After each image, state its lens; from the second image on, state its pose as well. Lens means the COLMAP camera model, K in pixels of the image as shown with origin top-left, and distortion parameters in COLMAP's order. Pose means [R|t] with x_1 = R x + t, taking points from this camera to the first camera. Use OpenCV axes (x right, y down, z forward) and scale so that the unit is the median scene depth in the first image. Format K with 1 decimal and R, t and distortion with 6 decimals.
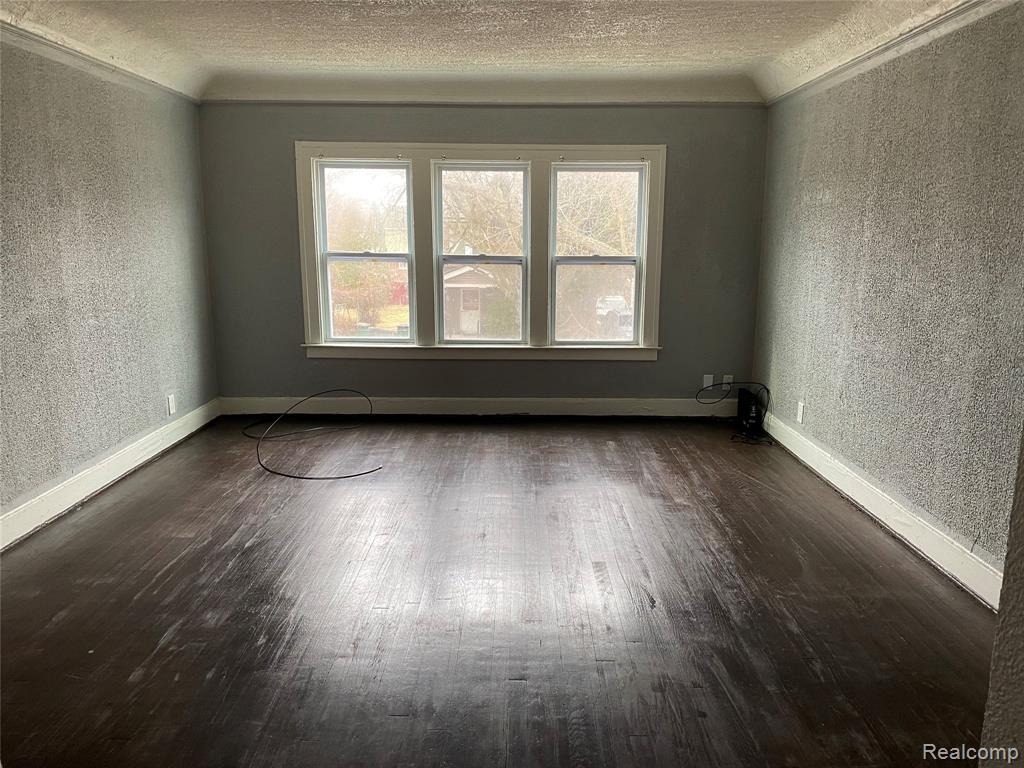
lens RADIAL K [[794.1, 0, 517.0], [0, 794.1, 387.0], [0, 0, 1]] dist [0.077159, -0.008772]
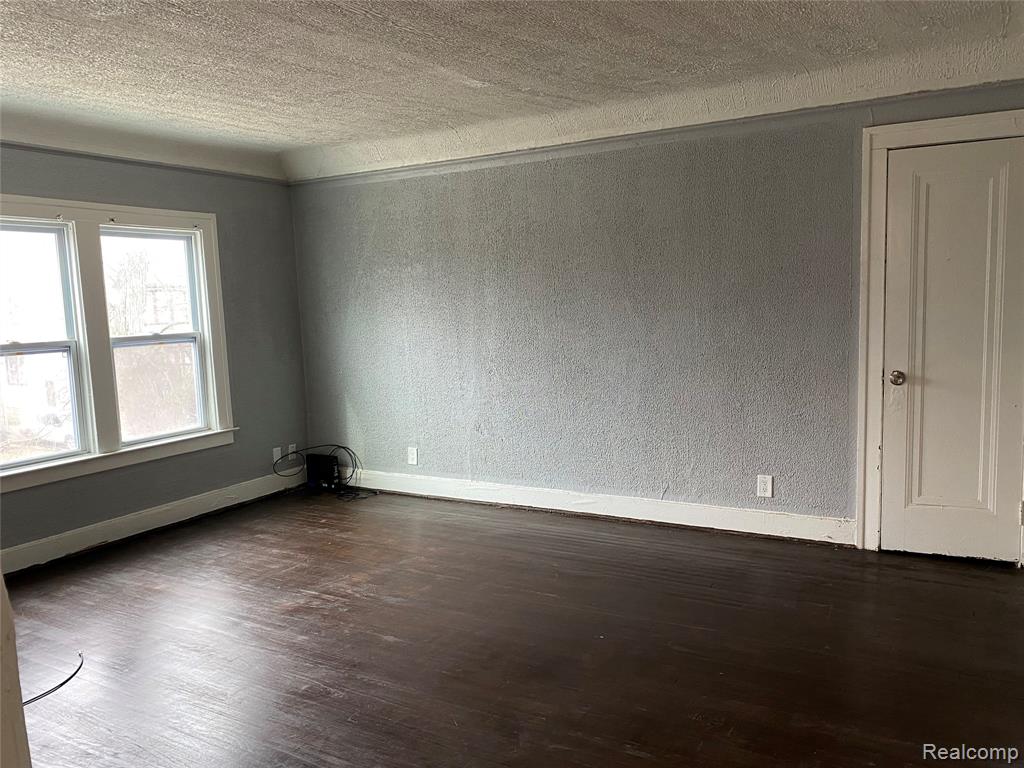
lens RADIAL K [[794.1, 0, 510.6], [0, 794.1, 389.3], [0, 0, 1]] dist [0.077159, -0.008772]
pose [[0.516304, -0.126284, 0.847044, -0.443447], [0.204400, 0.978655, 0.021316, -0.048934], [-0.831656, 0.162130, 0.531096, 0.238705]]
